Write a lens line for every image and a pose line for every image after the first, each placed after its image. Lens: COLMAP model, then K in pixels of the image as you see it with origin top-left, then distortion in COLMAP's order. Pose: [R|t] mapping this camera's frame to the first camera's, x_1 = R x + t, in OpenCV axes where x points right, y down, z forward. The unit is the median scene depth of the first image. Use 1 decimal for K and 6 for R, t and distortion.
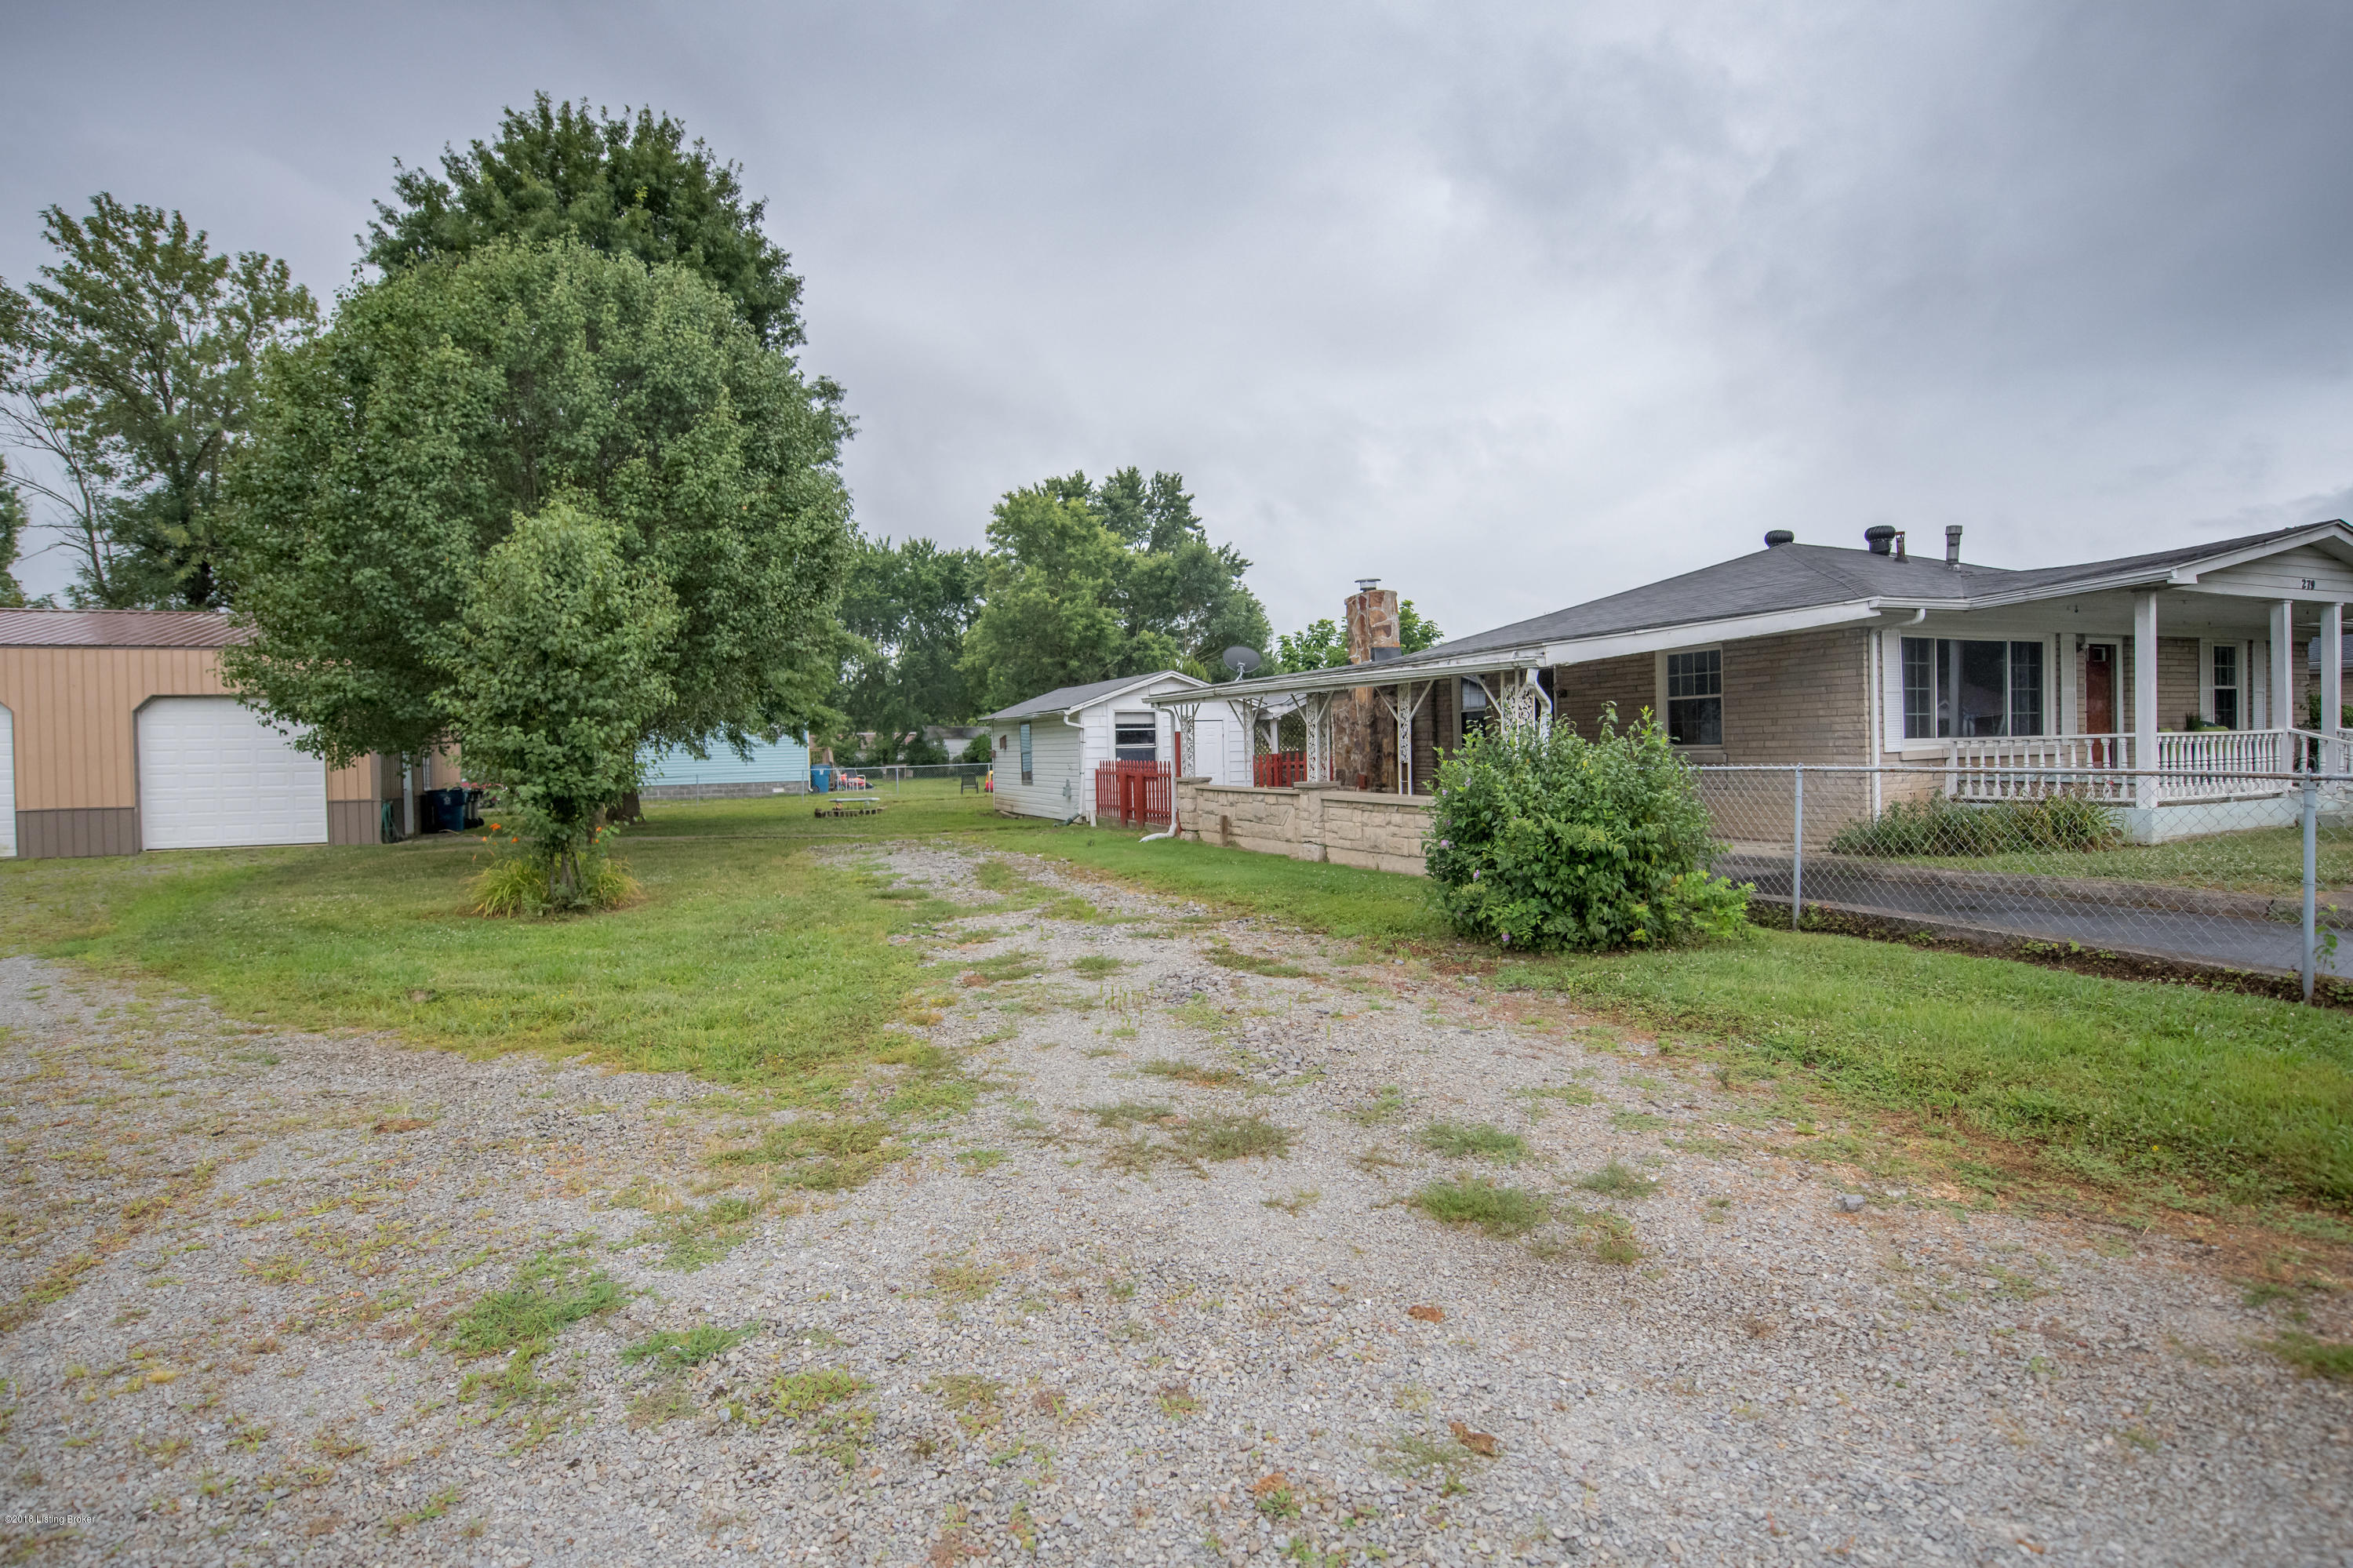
lens RADIAL K [[1162.5, 0, 1168.4], [0, 1162.5, 777.7], [0, 0, 1]] dist [-0.017957, -0.001689]
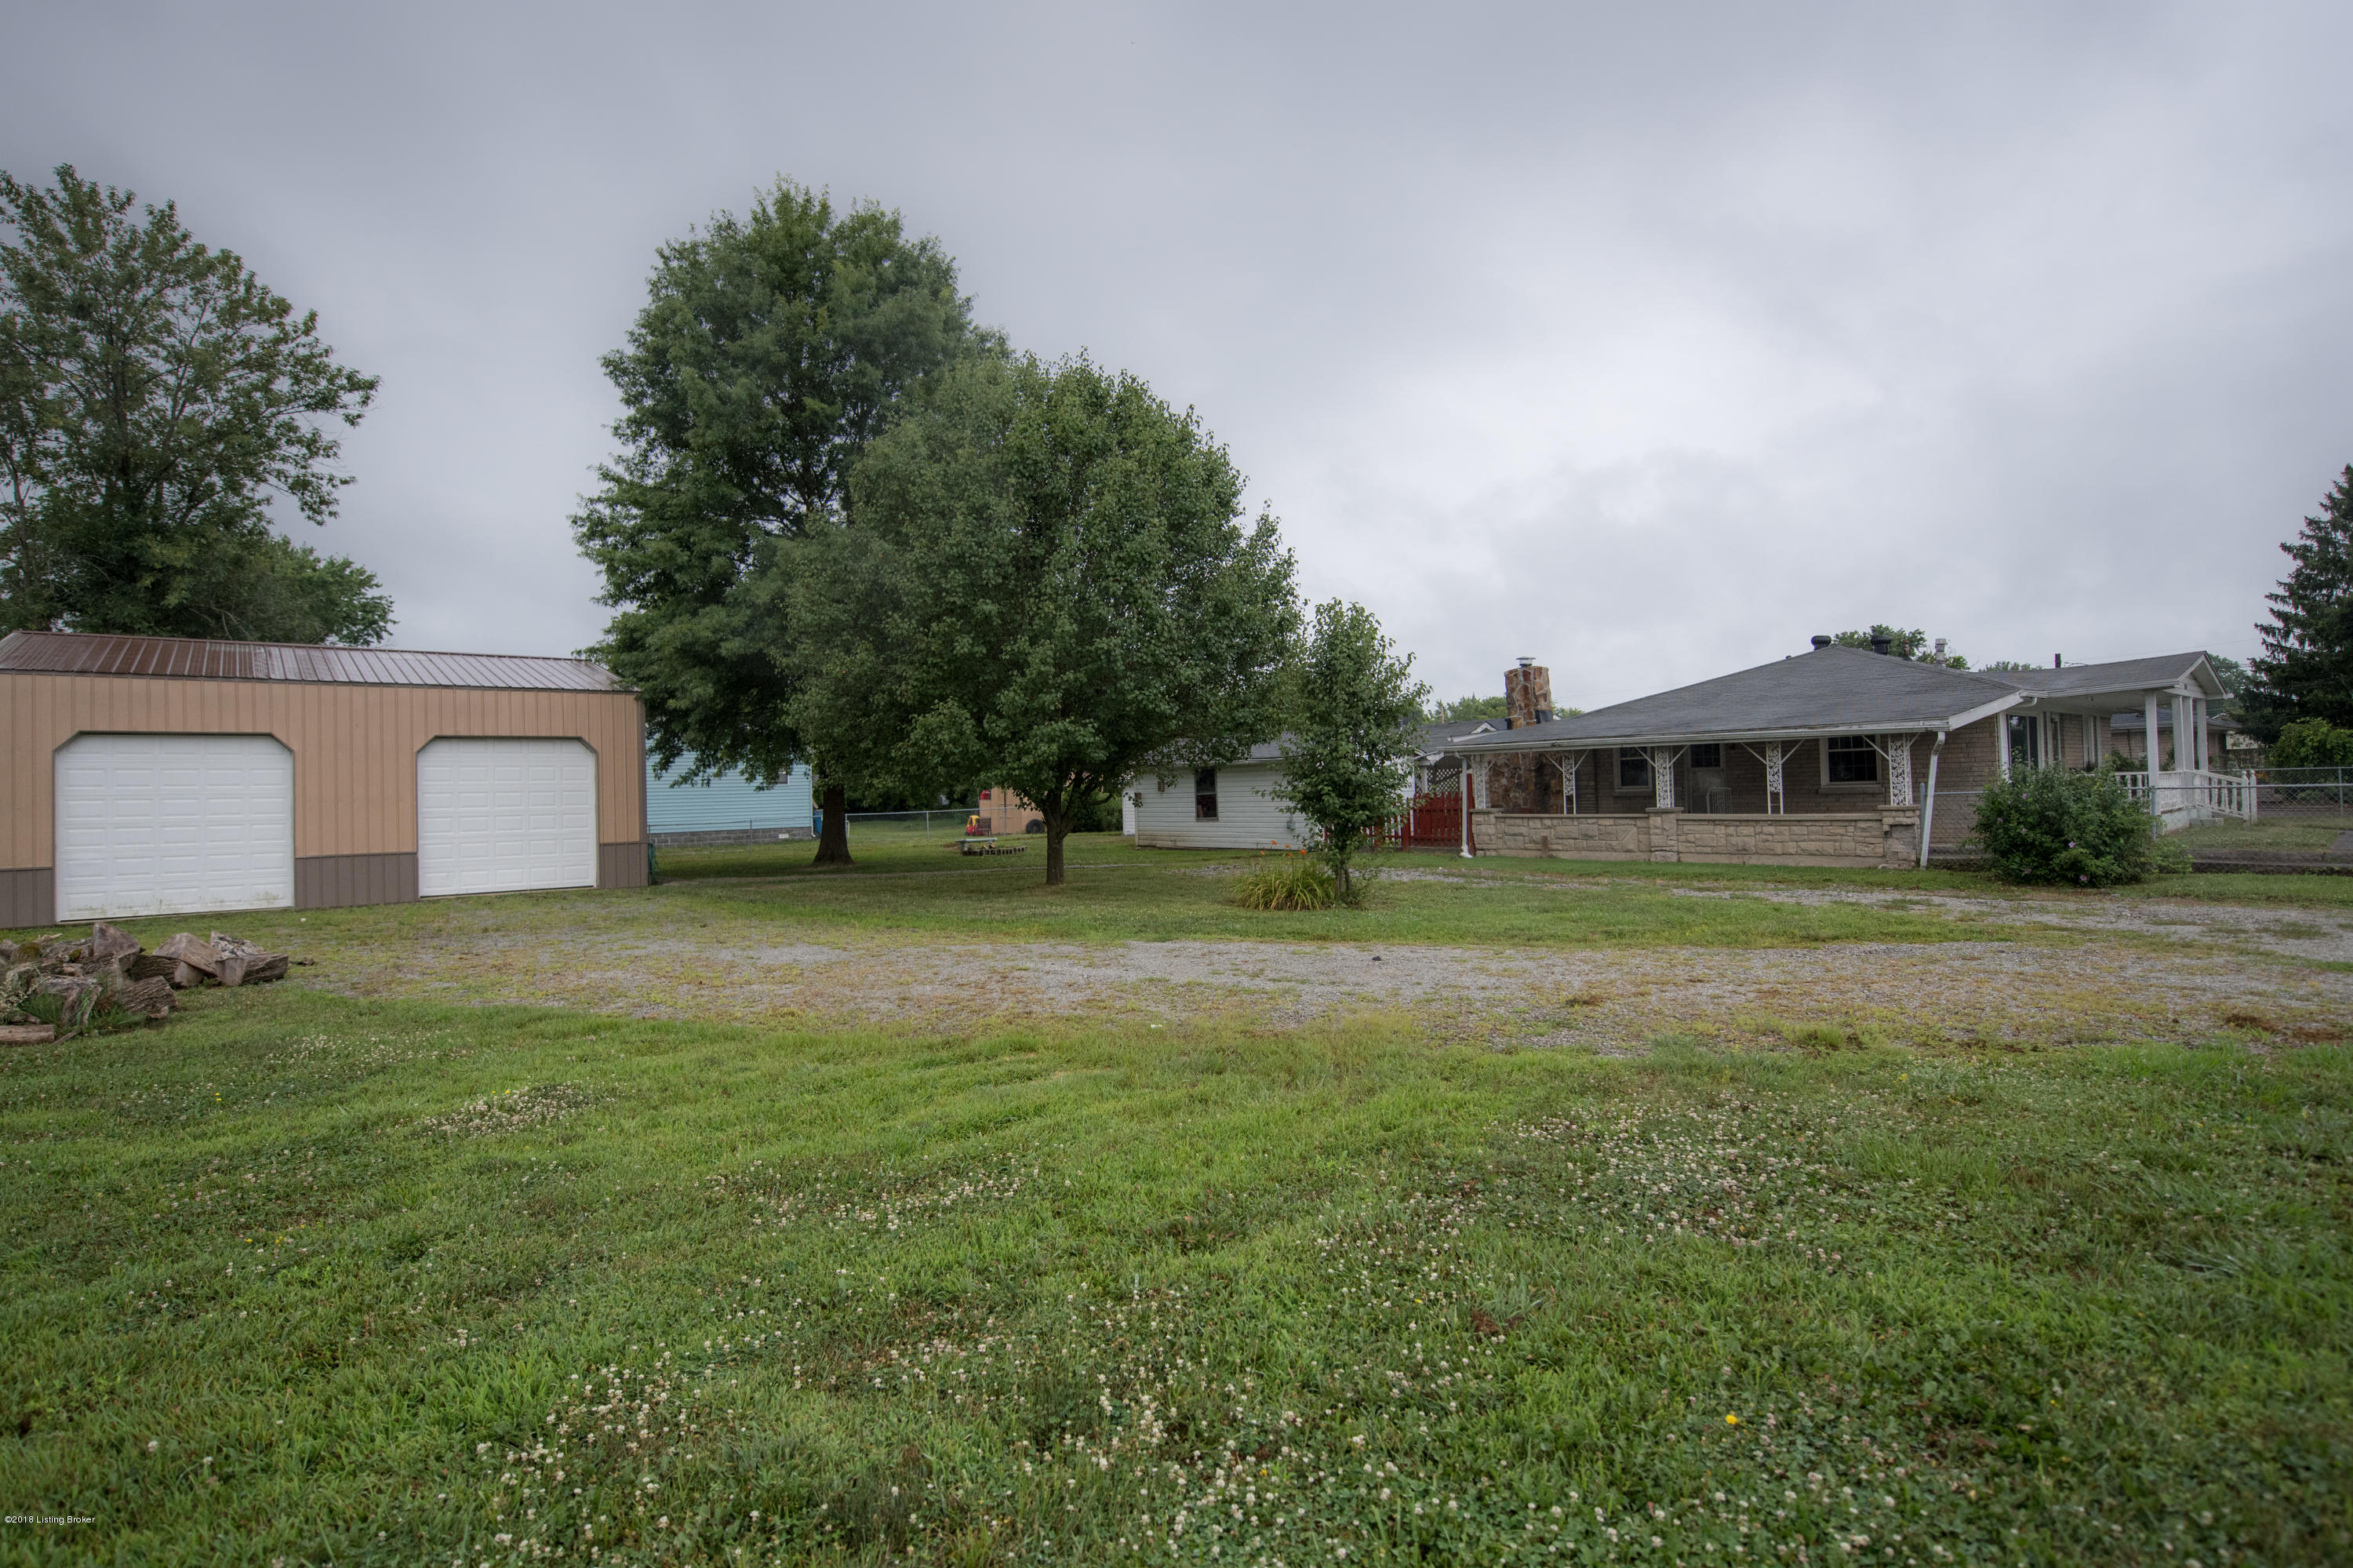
lens RADIAL K [[1162.5, 0, 1169.1], [0, 1162.5, 777.8], [0, 0, 1]] dist [-0.017957, -0.001689]
pose [[0.953208, -0.000710, 0.302314, -0.601043], [0.013855, 0.999049, -0.041338, 0.011782], [-0.301998, 0.043592, 0.952311, -0.114849]]
